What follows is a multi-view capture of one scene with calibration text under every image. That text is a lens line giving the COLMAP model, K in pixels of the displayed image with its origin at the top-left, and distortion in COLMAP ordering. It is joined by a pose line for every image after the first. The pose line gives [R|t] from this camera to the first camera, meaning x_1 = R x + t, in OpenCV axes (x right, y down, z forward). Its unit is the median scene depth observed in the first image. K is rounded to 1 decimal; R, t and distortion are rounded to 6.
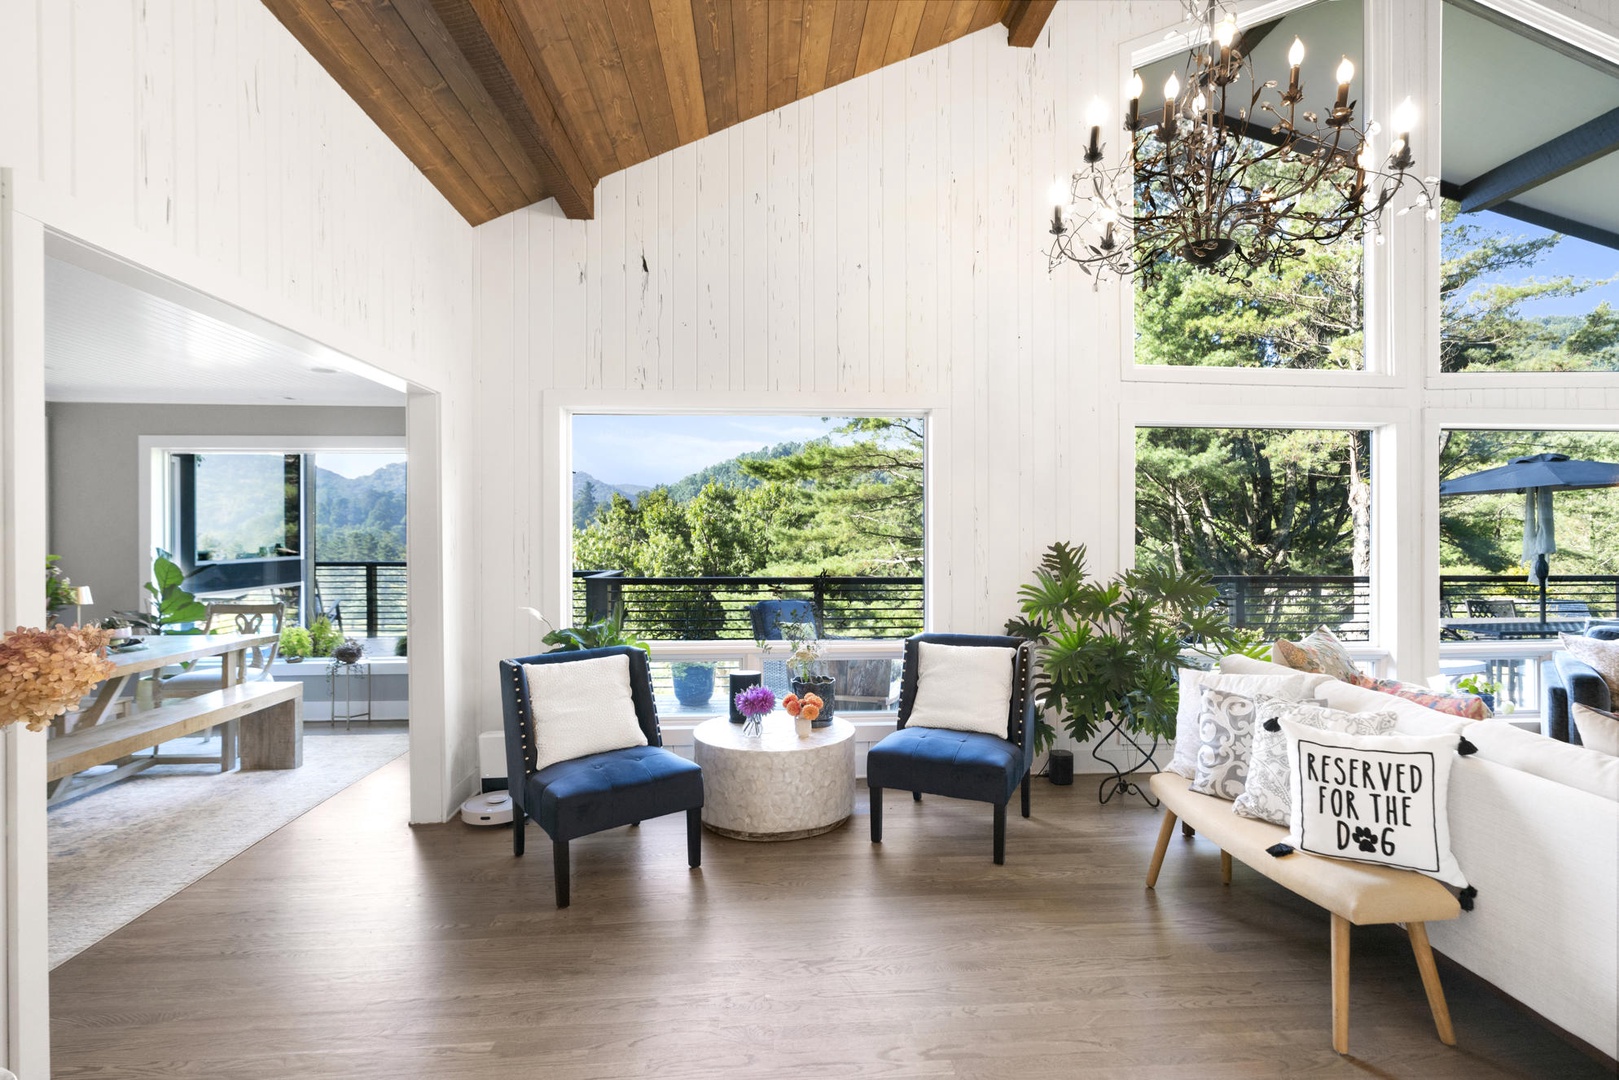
lens RADIAL K [[798.9, 0, 821.8], [0, 798.9, 538.0], [0, 0, 1]] dist [-0.001342, 0.000457]
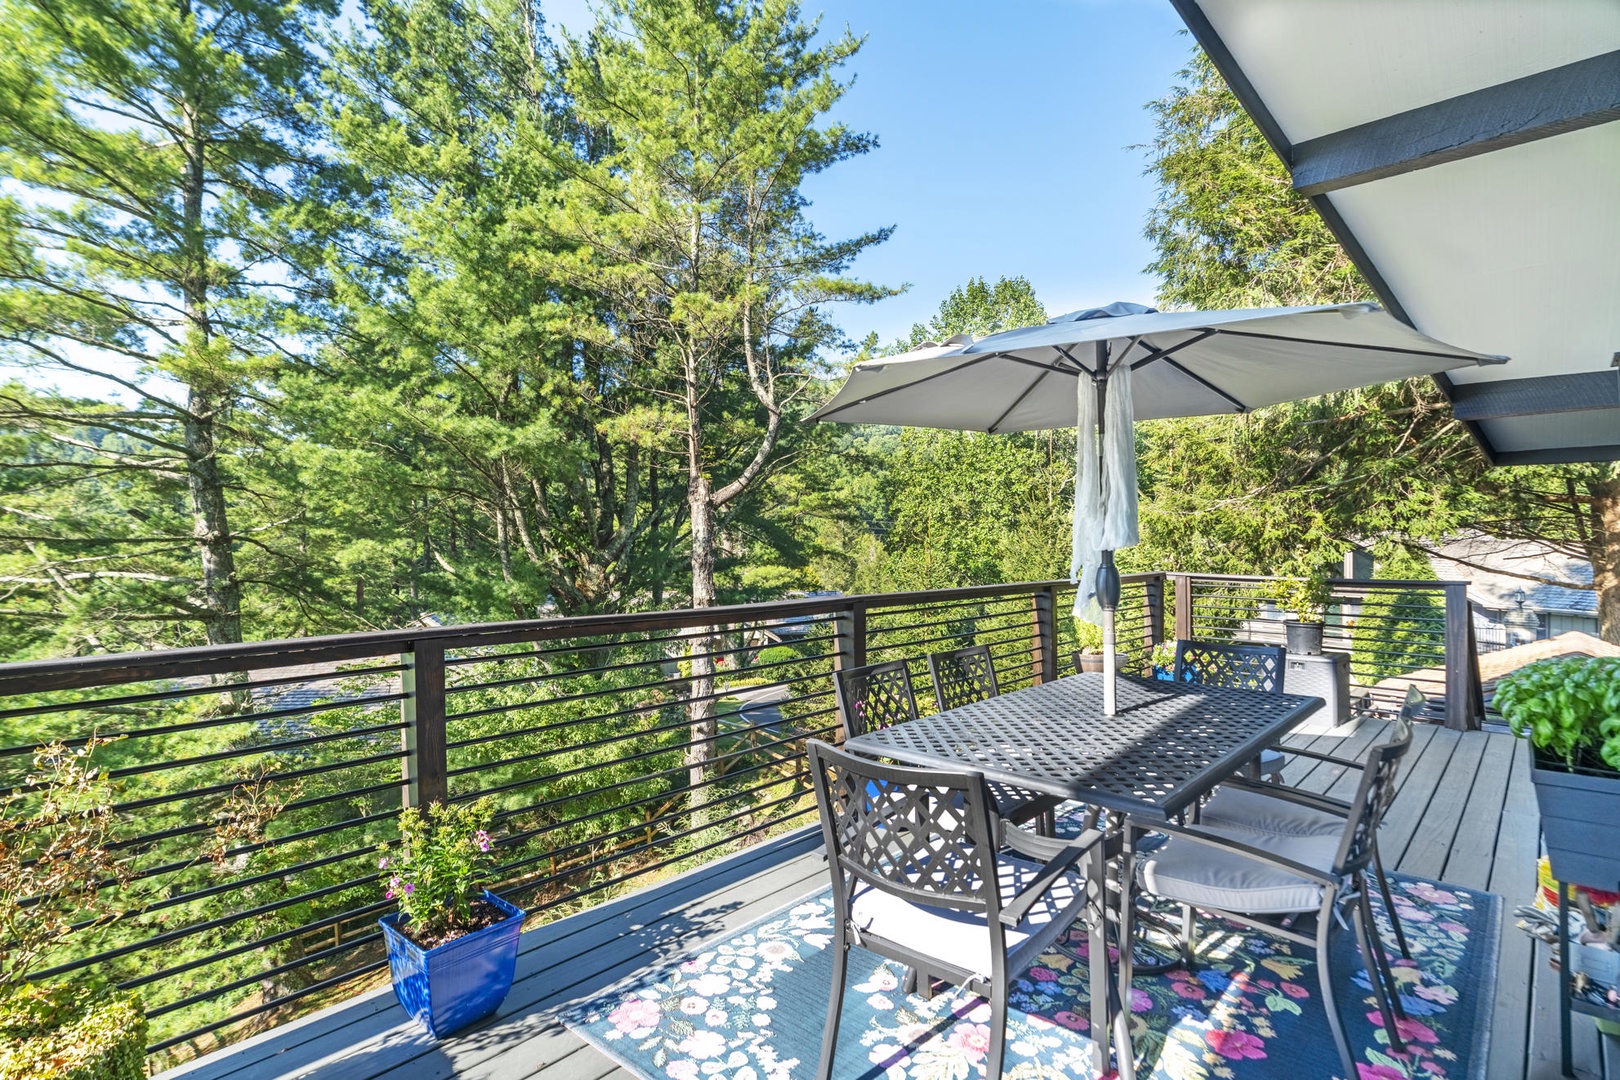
lens RADIAL K [[799.4, 0, 822.3], [0, 799.4, 538.0], [0, 0, 1]] dist [-0.001342, 0.000457]
pose [[0.726774, 0.002566, 0.686872, 0.150421], [0.003029, 0.999971, -0.006941, 0.007230], [-0.686870, 0.007125, 0.726745, 0.242027]]
